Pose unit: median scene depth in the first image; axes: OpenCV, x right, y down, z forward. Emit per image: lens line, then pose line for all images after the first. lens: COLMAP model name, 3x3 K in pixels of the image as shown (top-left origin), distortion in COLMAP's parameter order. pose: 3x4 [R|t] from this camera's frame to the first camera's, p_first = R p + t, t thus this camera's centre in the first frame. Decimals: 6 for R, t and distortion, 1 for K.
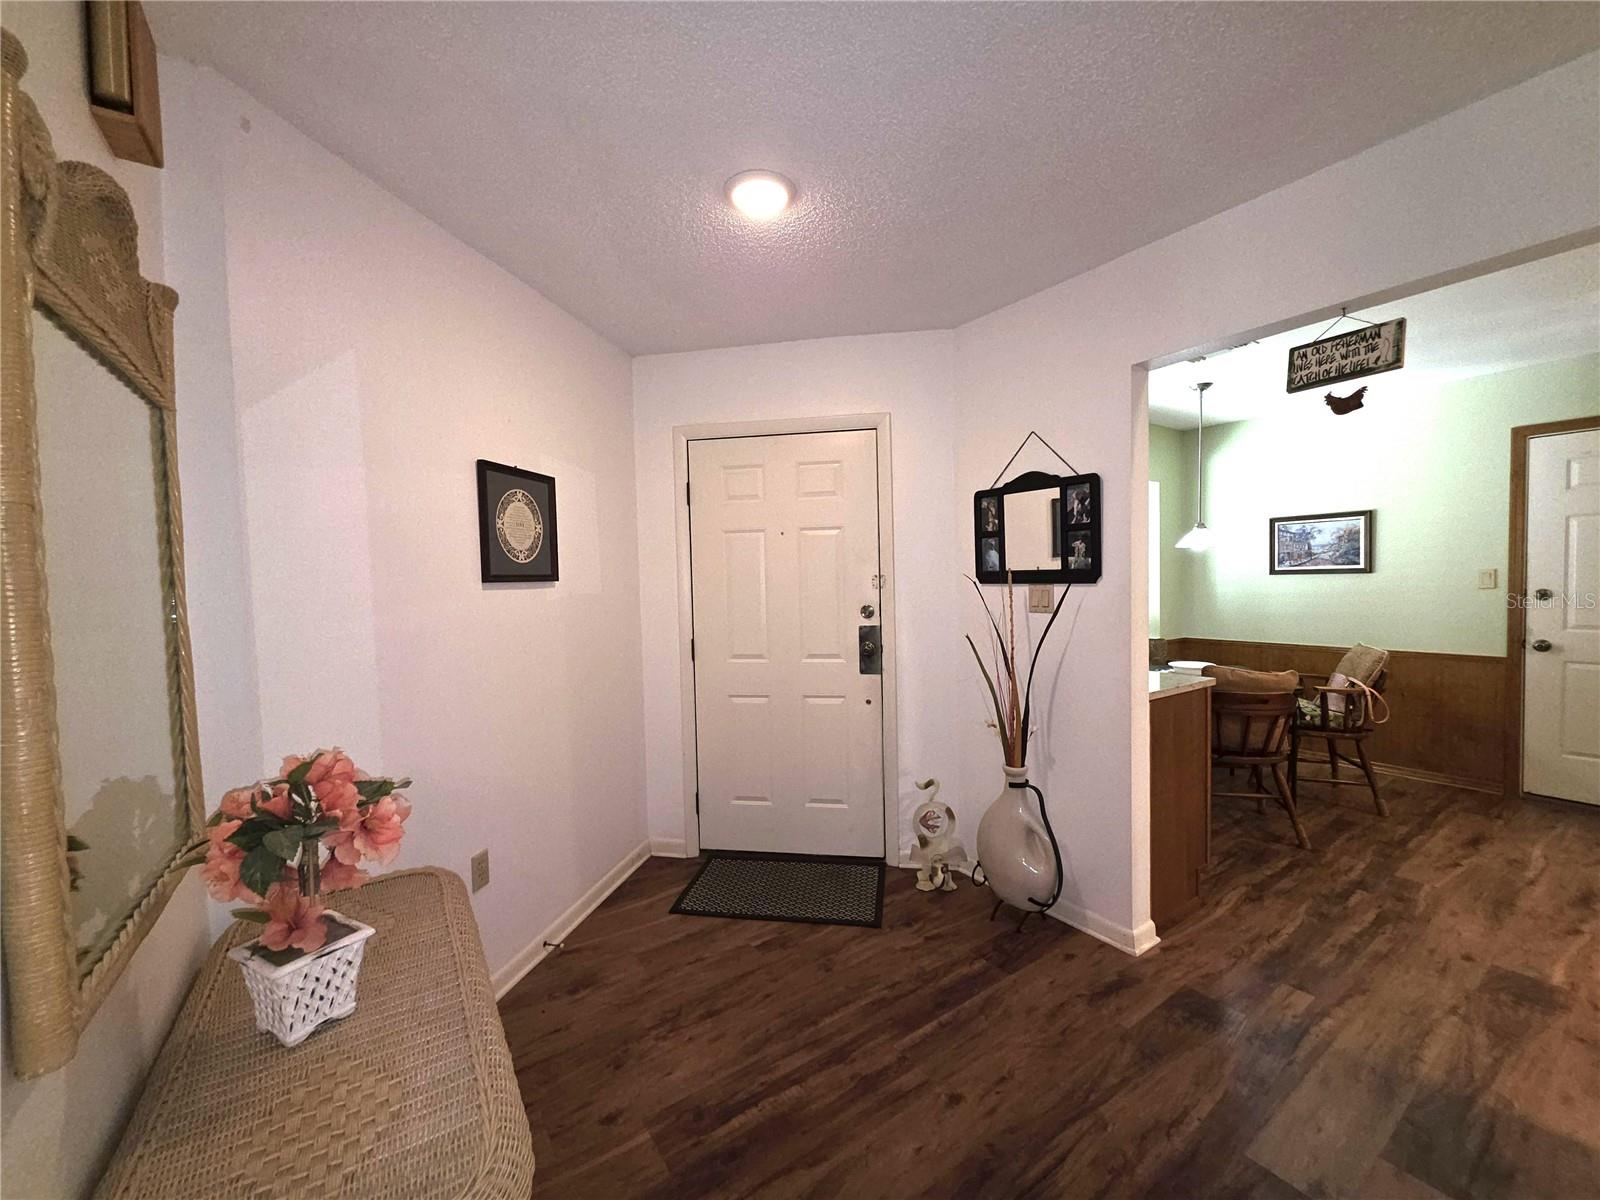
lens RADIAL K [[635.7, 0, 806.0], [0, 635.7, 605.7], [0, 0, 1]] dist [-0.000620, 0.001177]
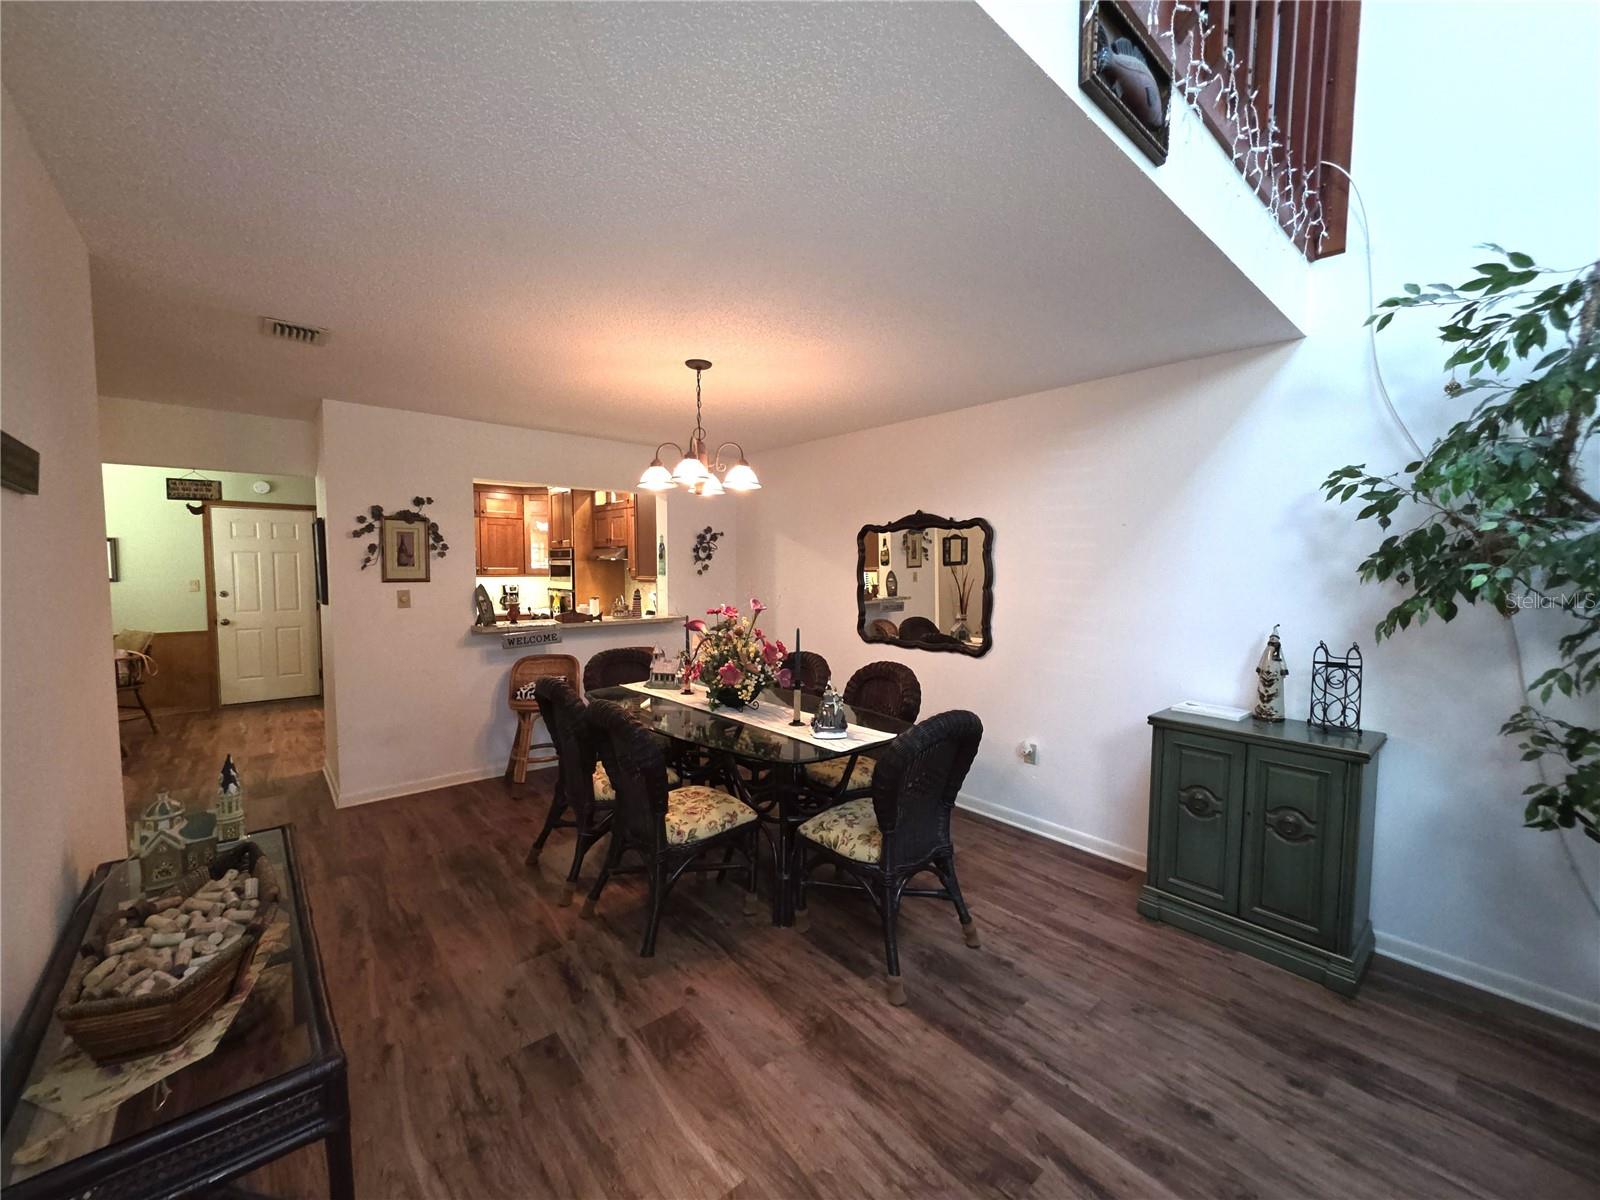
lens RADIAL K [[635.7, 0, 806.0], [0, 635.7, 605.7], [0, 0, 1]] dist [-0.000620, 0.001177]
pose [[-0.112584, -0.036137, 0.992985, -0.855208], [0.041593, 0.998291, 0.041046, 0.010547], [-0.992771, 0.045922, -0.110888, -0.459359]]
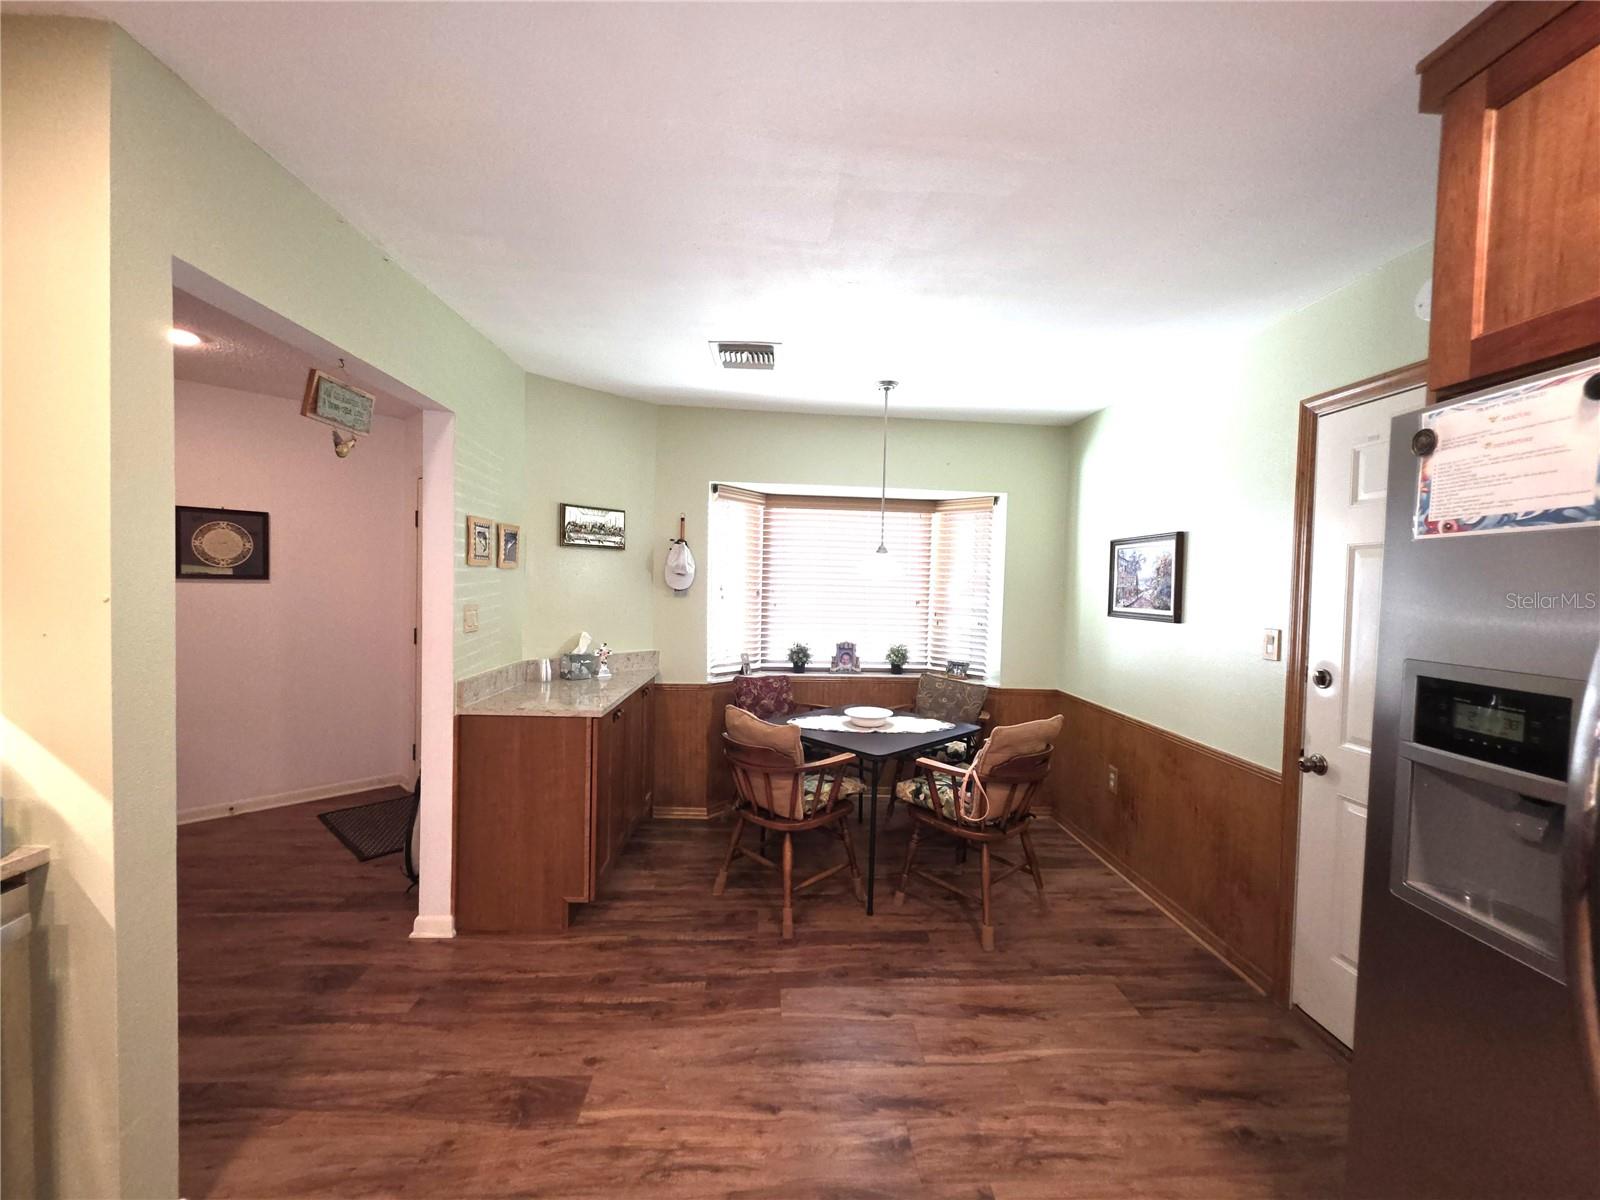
lens RADIAL K [[635.7, 0, 806.0], [0, 635.7, 605.7], [0, 0, 1]] dist [-0.000620, 0.001177]
pose [[0.855085, 0.066060, -0.514263, 1.076204], [-0.070164, 0.997470, 0.011466, -0.059964], [0.513719, 0.026278, 0.857556, 0.249282]]
